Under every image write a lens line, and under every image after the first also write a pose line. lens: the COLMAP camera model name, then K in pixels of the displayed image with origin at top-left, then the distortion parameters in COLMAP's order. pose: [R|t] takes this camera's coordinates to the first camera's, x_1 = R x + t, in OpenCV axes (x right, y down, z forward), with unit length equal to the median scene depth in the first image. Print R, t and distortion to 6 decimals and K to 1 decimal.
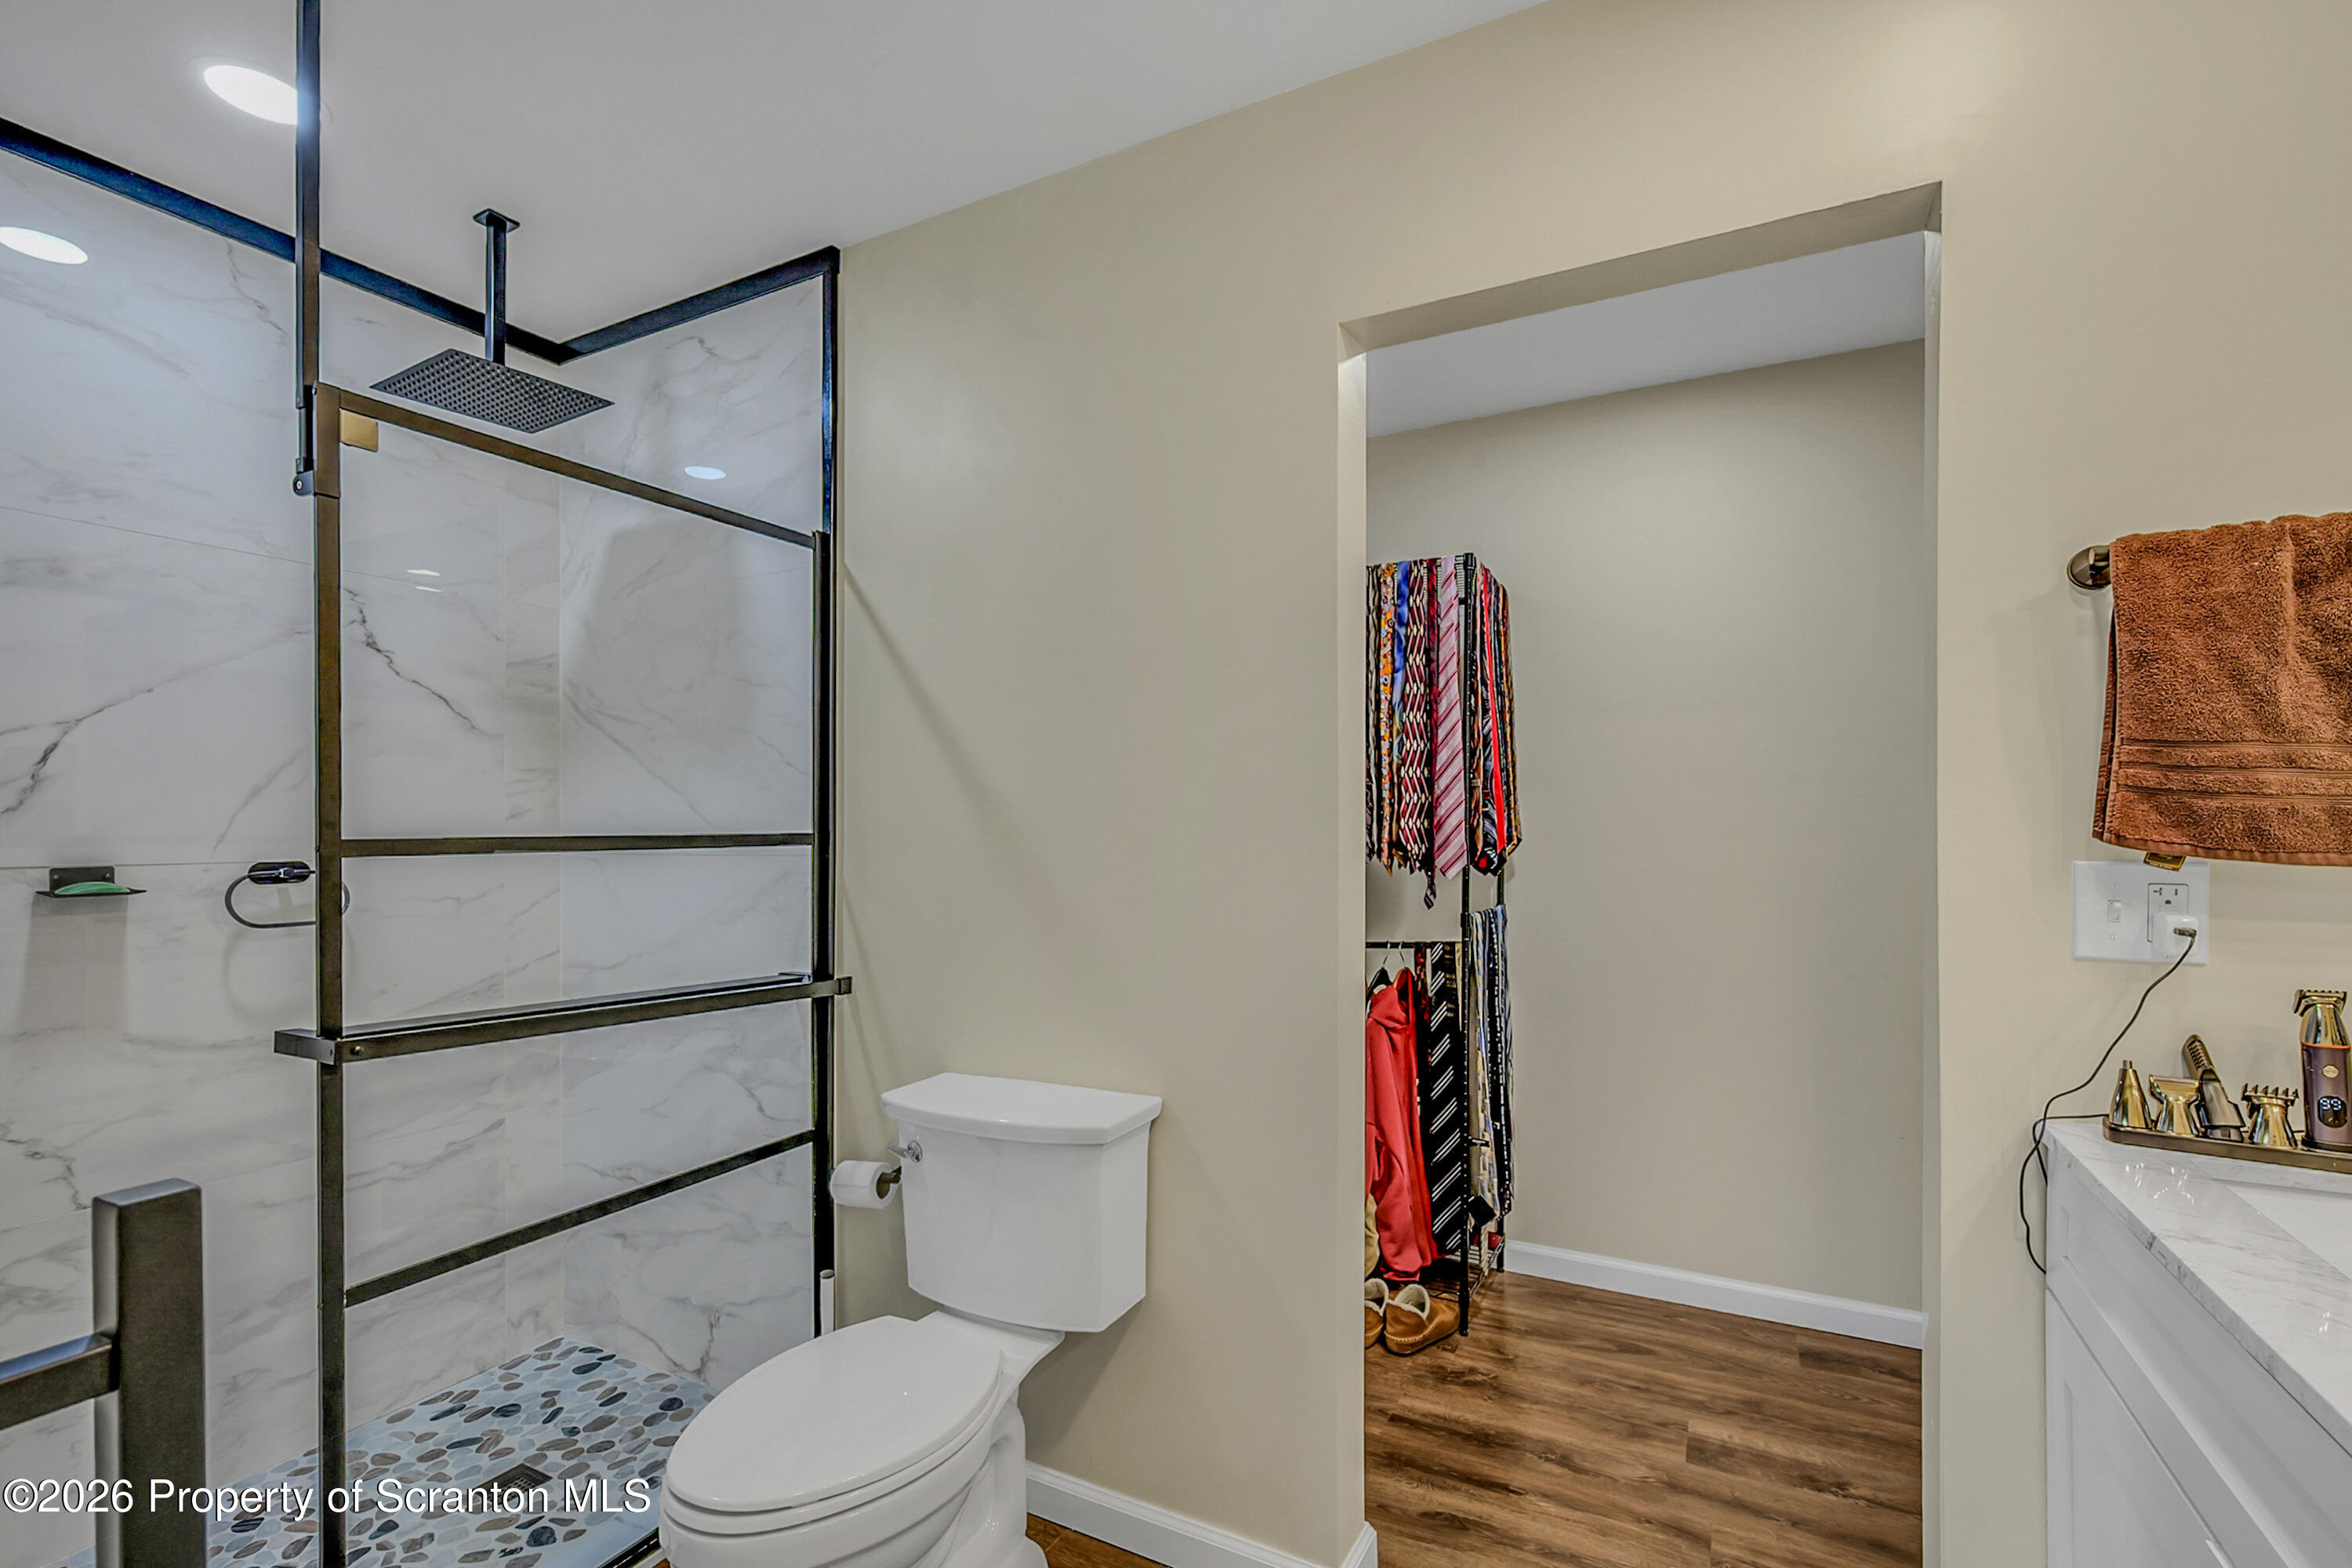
lens RADIAL K [[1032.7, 0, 1192.4], [0, 1032.7, 822.9], [0, 0, 1]] dist [-0.001626, -0.000353]
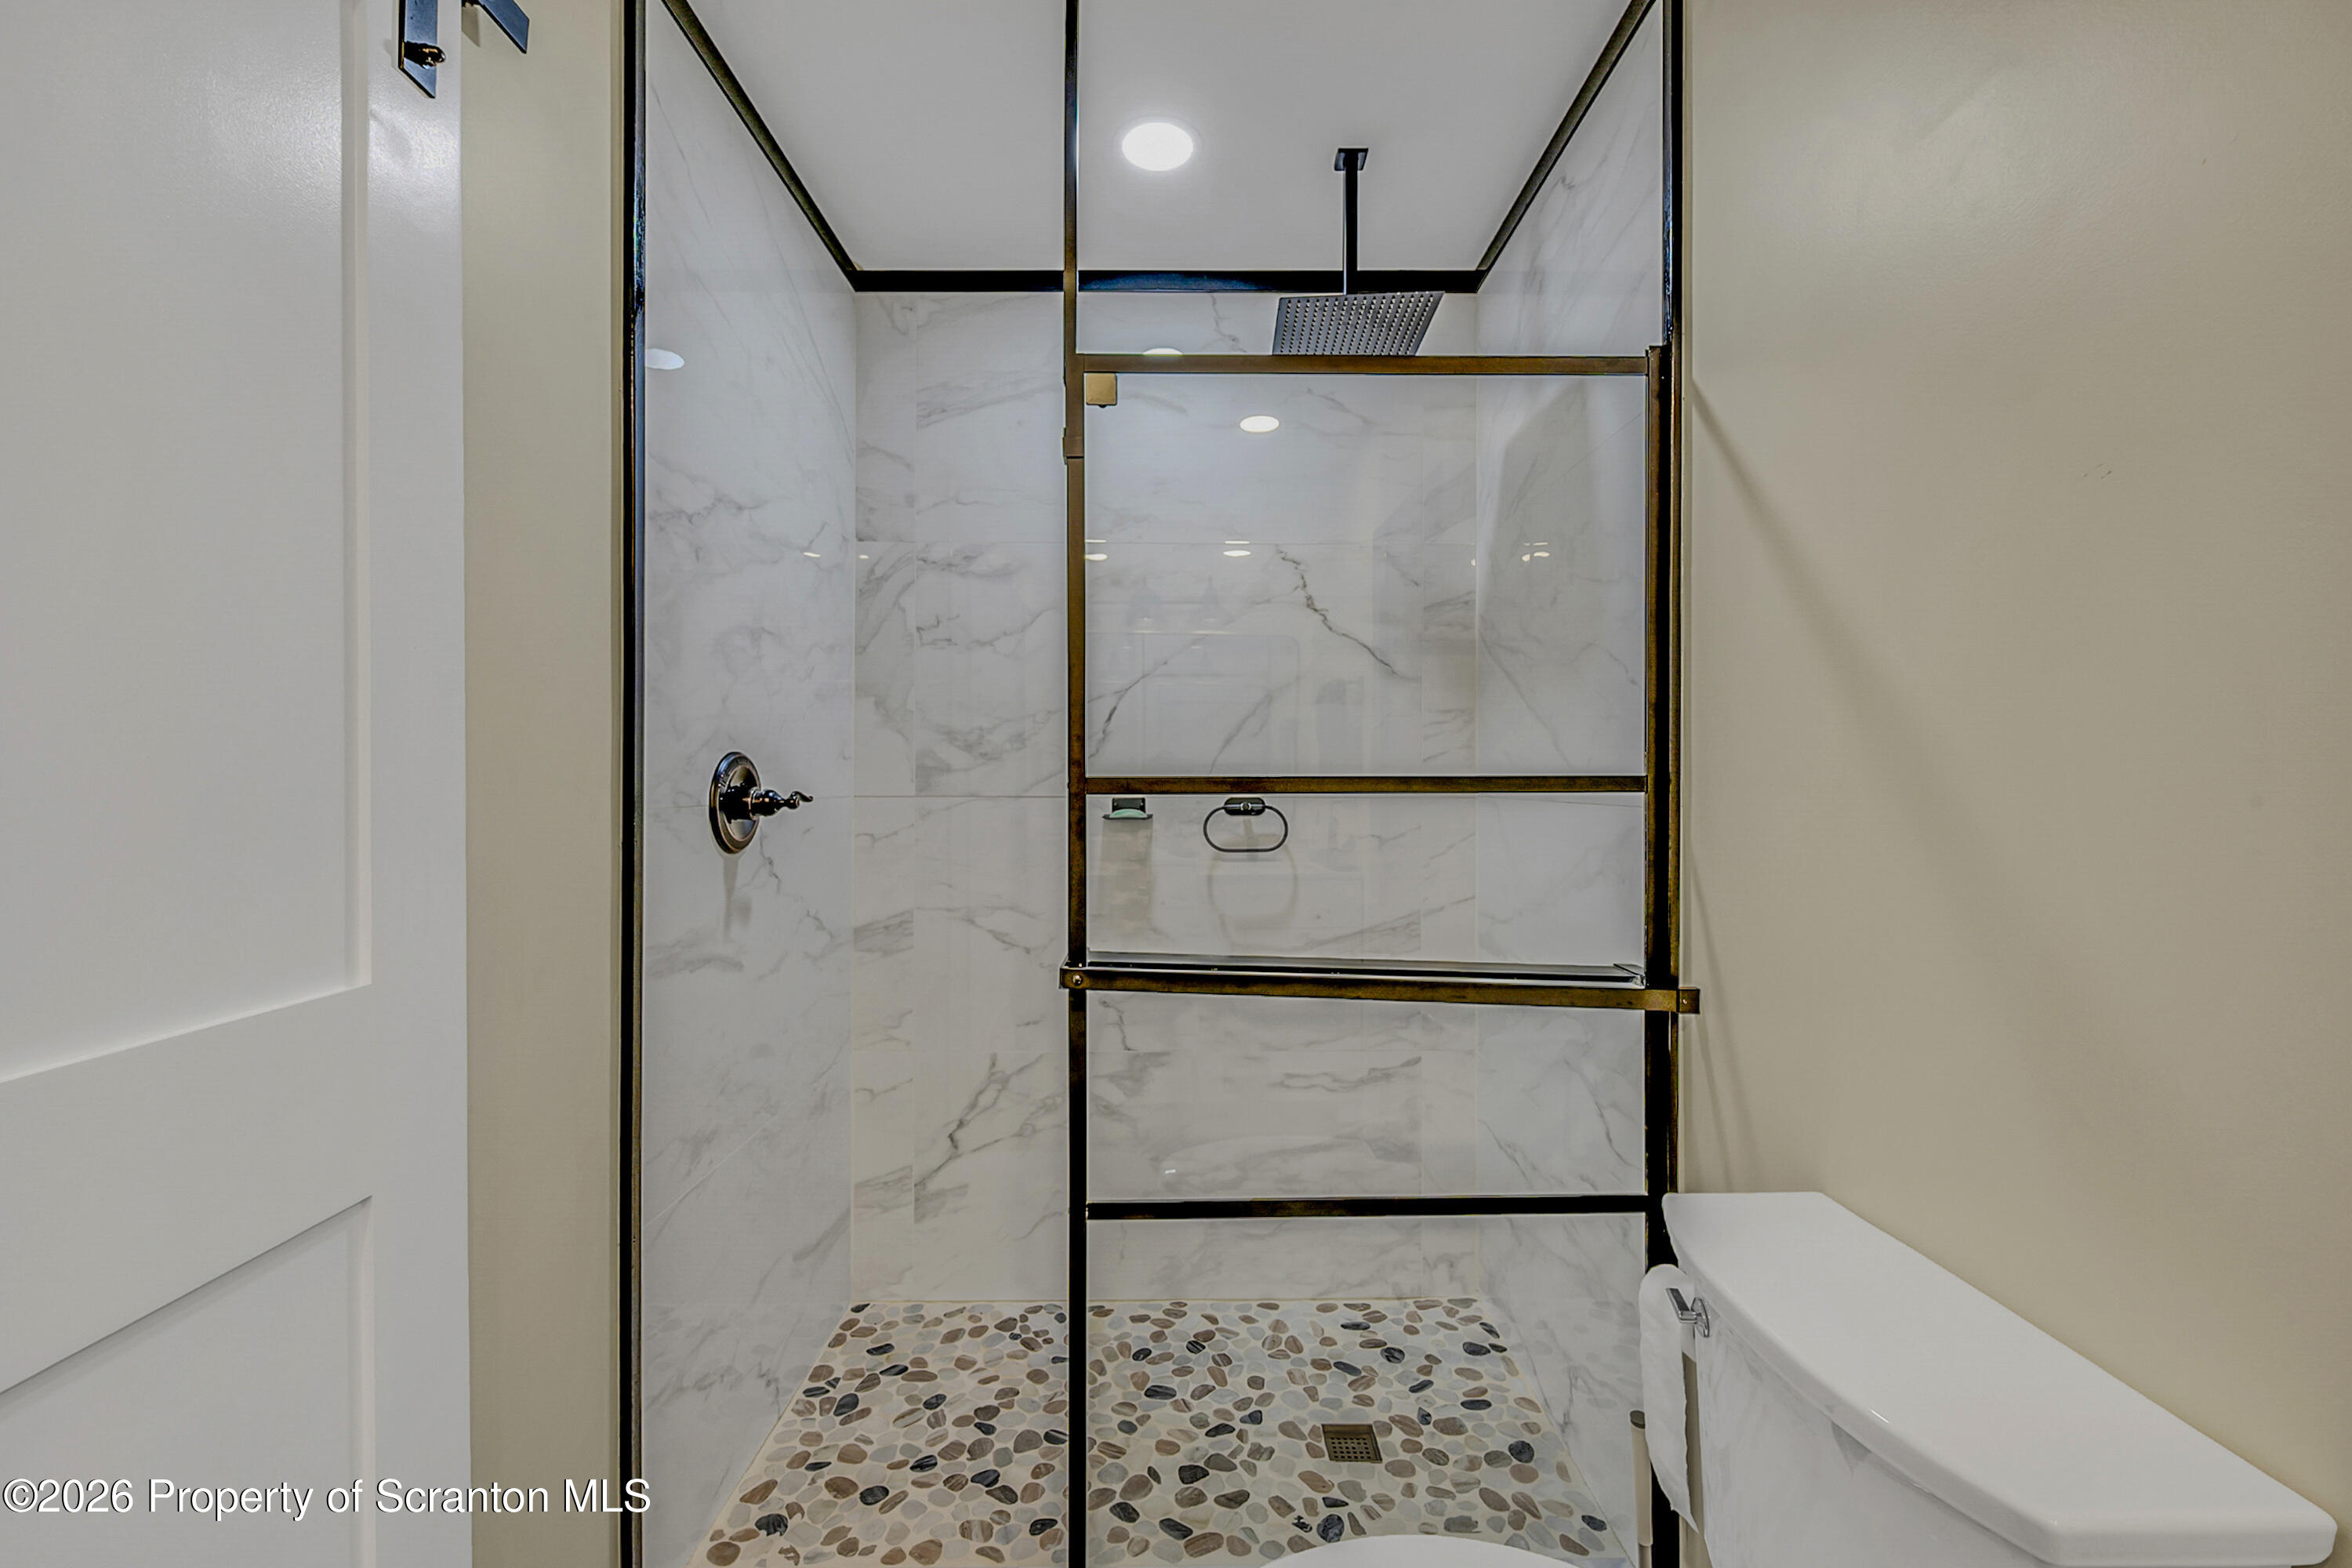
lens RADIAL K [[960.5, 0, 1184.2], [0, 960.5, 767.4], [0, 0, 1]] dist [-0.002272, -0.000178]
pose [[0.472930, -0.001833, -0.881098, 0.058815], [0.000557, 0.999998, -0.001782, 0.004644], [0.881100, 0.000352, 0.472931, 0.393374]]
